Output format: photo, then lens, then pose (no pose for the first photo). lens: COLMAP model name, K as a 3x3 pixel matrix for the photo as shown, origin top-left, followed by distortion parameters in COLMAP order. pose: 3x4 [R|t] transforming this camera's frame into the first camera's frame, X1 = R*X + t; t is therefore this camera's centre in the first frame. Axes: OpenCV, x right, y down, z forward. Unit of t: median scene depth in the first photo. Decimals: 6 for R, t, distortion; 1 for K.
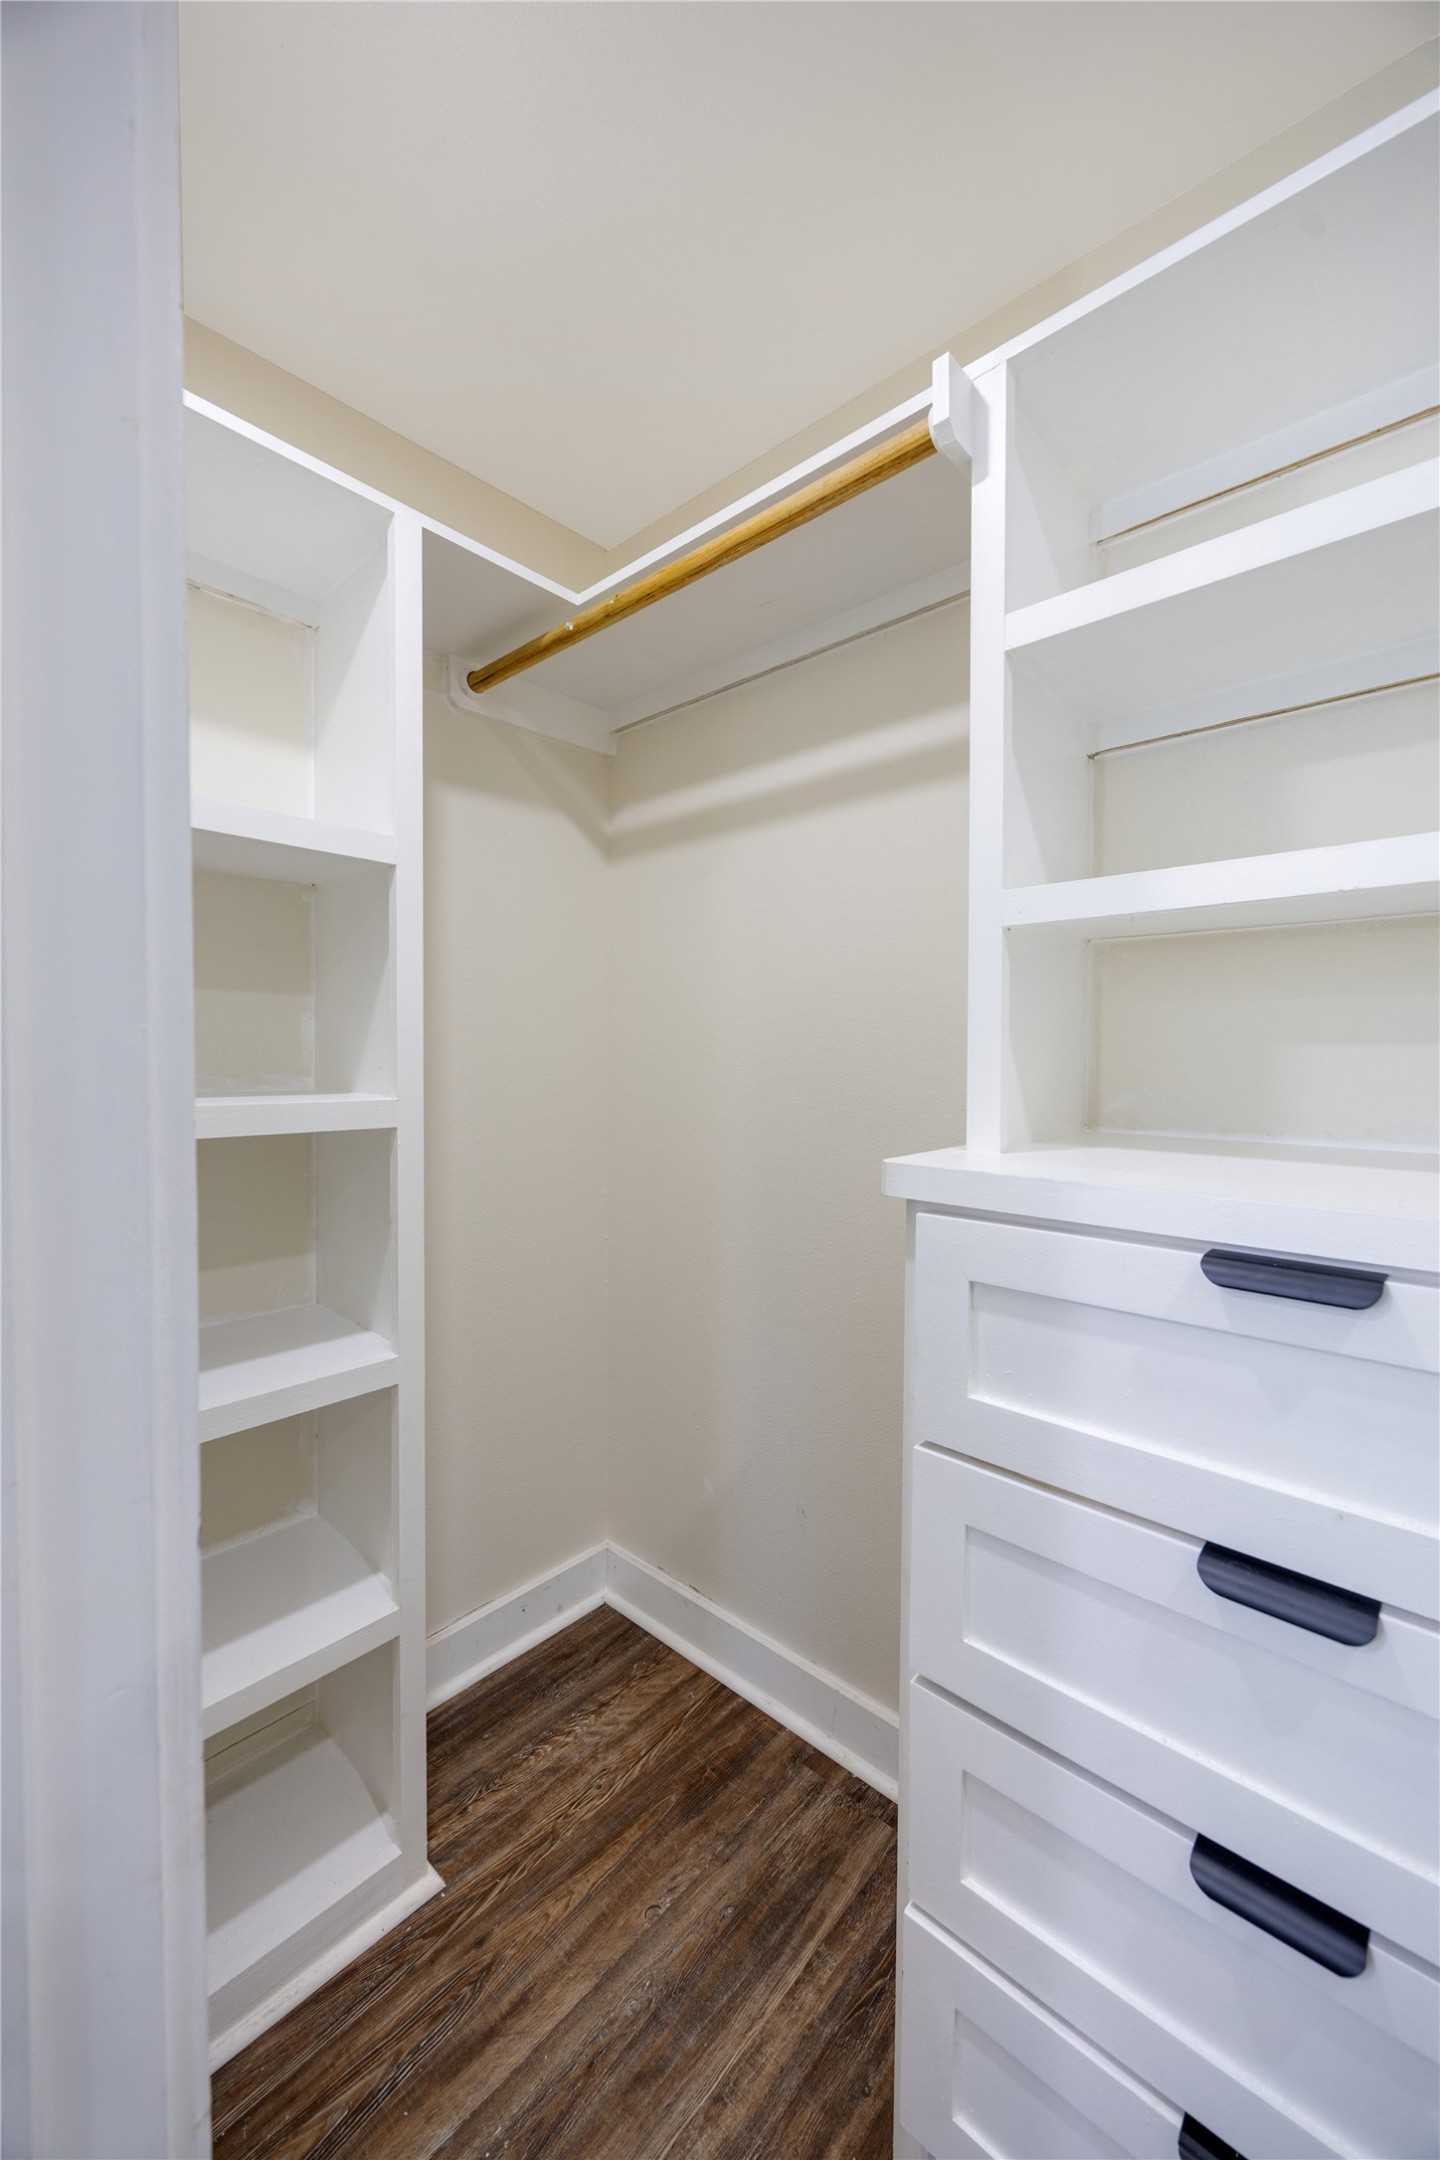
lens RADIAL K [[819.4, 0, 715.7], [0, 819.4, 1073.7], [0, 0, 1]] dist [-0.004607, -0.000124]
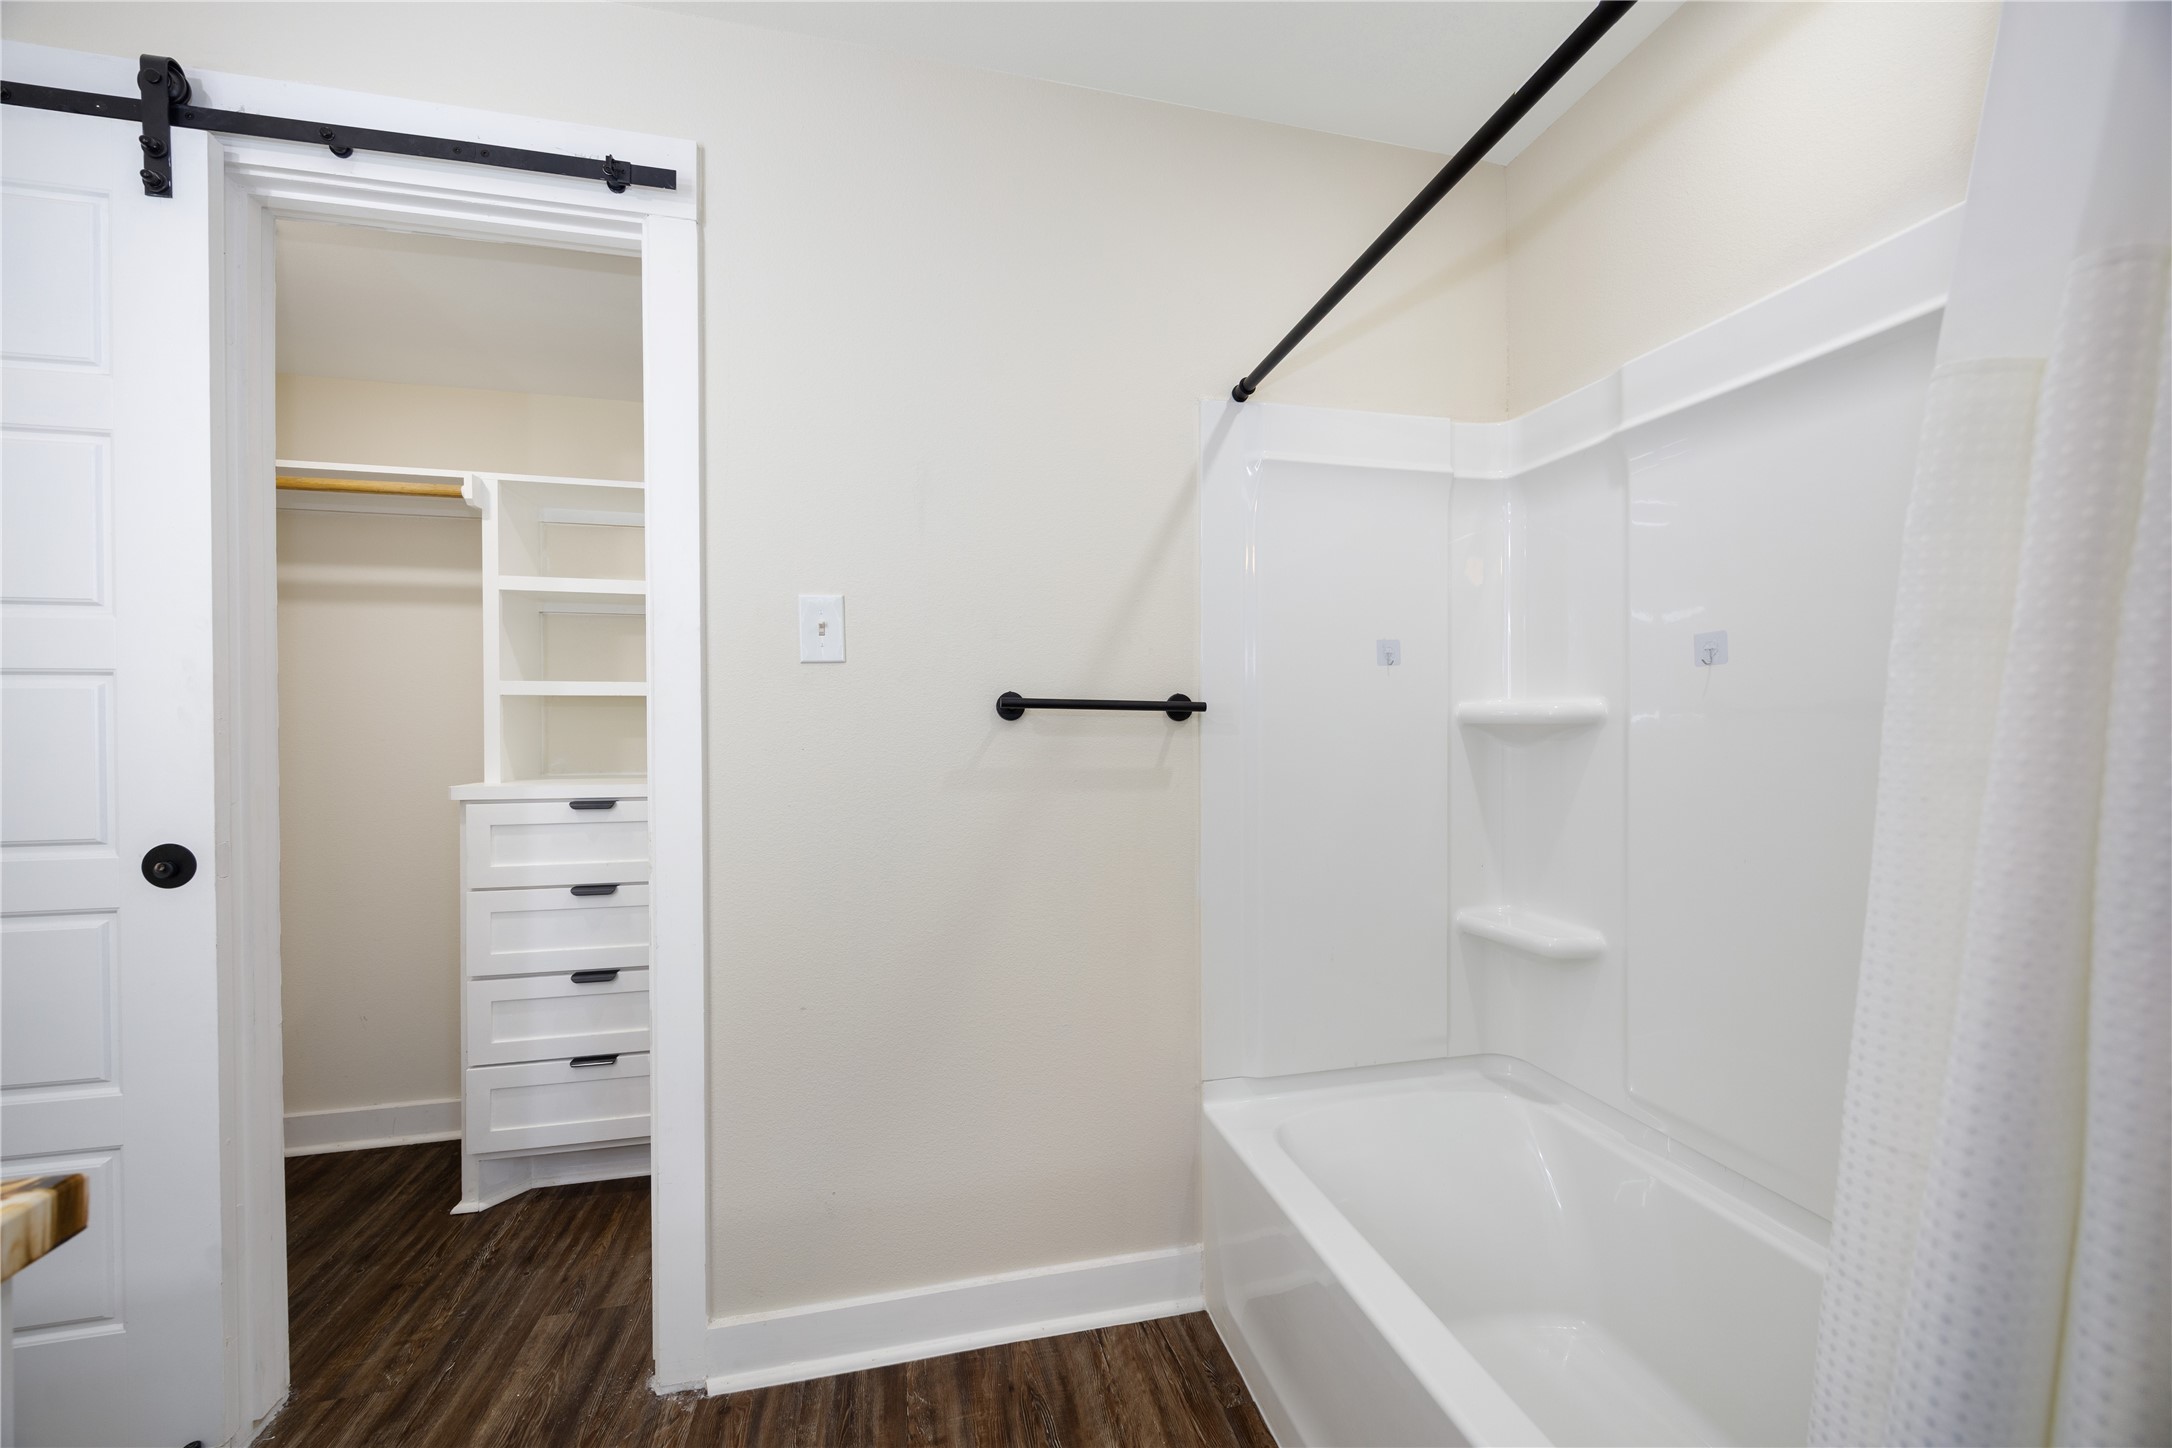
lens RADIAL K [[823.9, 0, 1098.1], [0, 823.9, 727.0], [0, 0, 1]] dist [-0.004607, -0.000124]
pose [[0.556475, -0.006314, 0.830840, -0.763495], [0.027029, 0.999579, -0.010507, -0.002294], [-0.830424, 0.028304, 0.556412, -2.033072]]
